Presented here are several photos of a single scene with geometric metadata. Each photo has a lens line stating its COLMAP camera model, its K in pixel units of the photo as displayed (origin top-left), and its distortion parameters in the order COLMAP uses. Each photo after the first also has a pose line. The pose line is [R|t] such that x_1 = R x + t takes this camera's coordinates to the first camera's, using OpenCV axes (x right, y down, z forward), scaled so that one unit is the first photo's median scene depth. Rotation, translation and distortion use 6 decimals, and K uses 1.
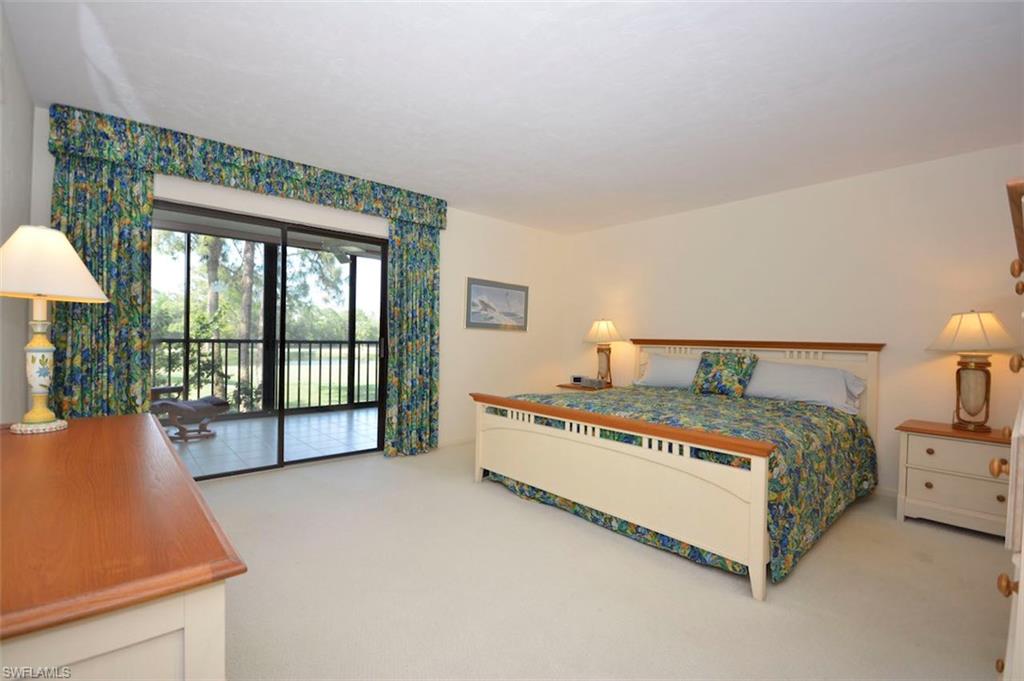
lens RADIAL K [[455.9, 0, 510.9], [0, 455.9, 346.3], [0, 0, 1]] dist [0.003847, 0.000101]
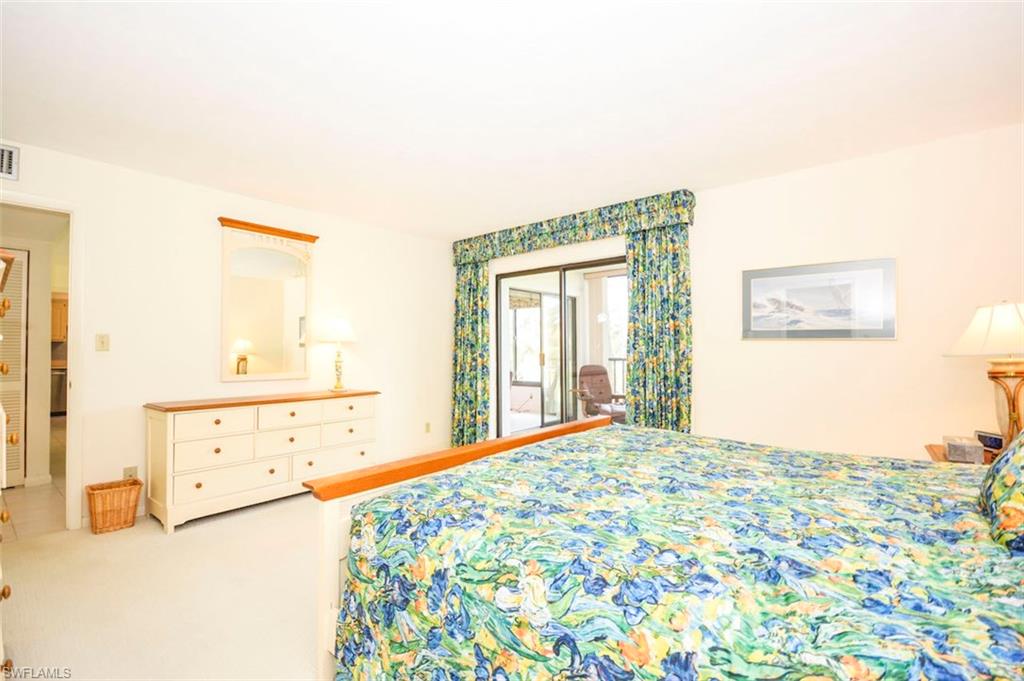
lens RADIAL K [[467.9, 0, 511.4], [0, 467.9, 341.1], [0, 0, 1]] dist [-0.000146, -0.000036]
pose [[0.142939, -0.040424, -0.988906, 0.692216], [-0.007536, 0.999092, -0.041930, -0.003402], [0.989703, 0.013446, 0.142505, 0.610218]]
